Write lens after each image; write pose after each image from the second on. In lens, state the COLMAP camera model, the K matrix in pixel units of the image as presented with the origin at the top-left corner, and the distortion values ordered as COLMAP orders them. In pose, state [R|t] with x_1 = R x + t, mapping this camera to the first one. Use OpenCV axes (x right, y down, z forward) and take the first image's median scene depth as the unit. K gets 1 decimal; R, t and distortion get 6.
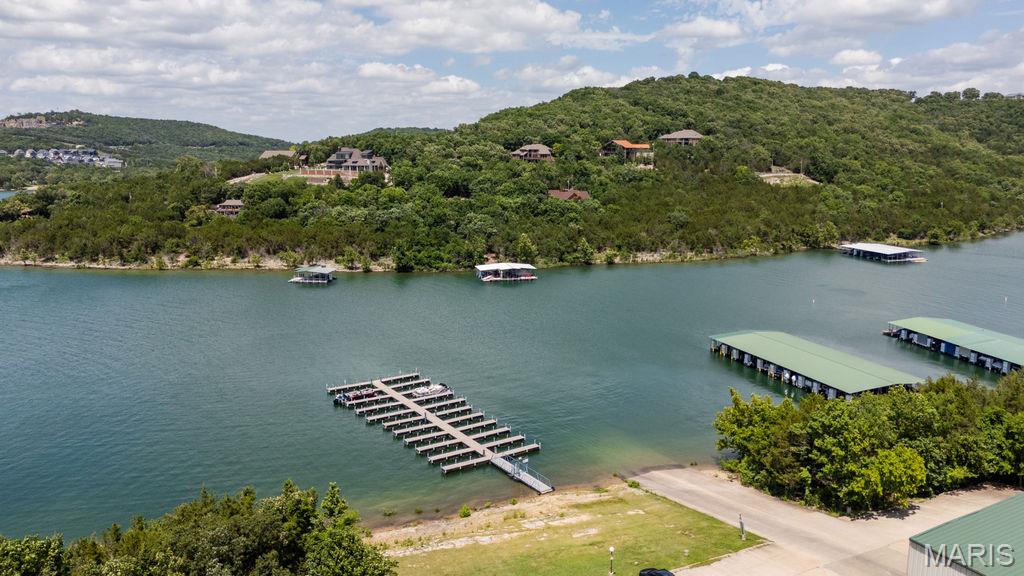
lens RADIAL K [[756.1, 0, 514.7], [0, 756.1, 290.0], [0, 0, 1]] dist [0.064522, -0.056989]
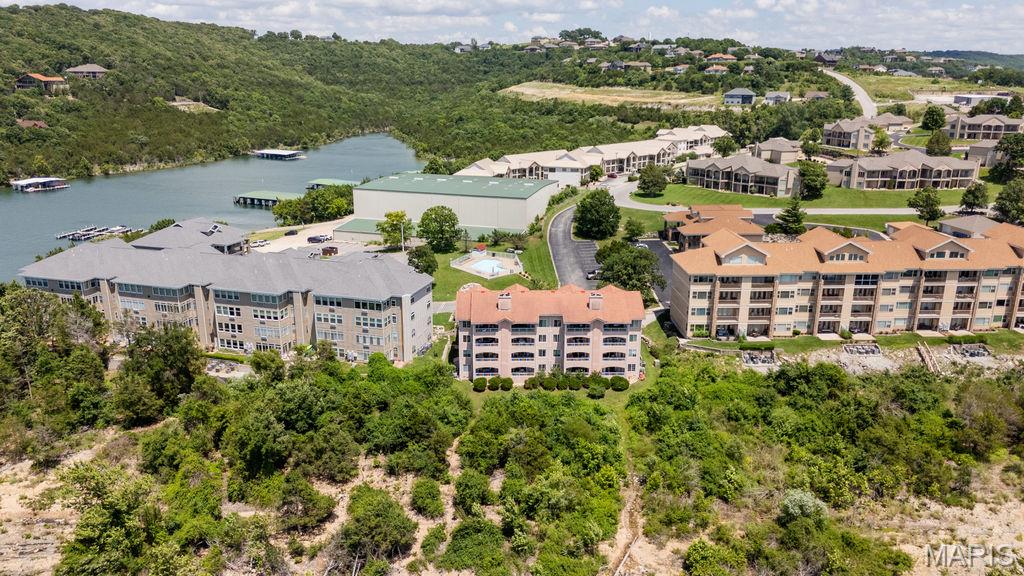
lens RADIAL K [[756.2, 0, 515.4], [0, 756.2, 288.3], [0, 0, 1]] dist [0.061734, -0.056316]
pose [[0.694011, -0.193135, 0.693576, -0.228524], [0.122868, 0.980987, 0.150223, 0.031620], [-0.709403, -0.019038, 0.704546, -0.325038]]
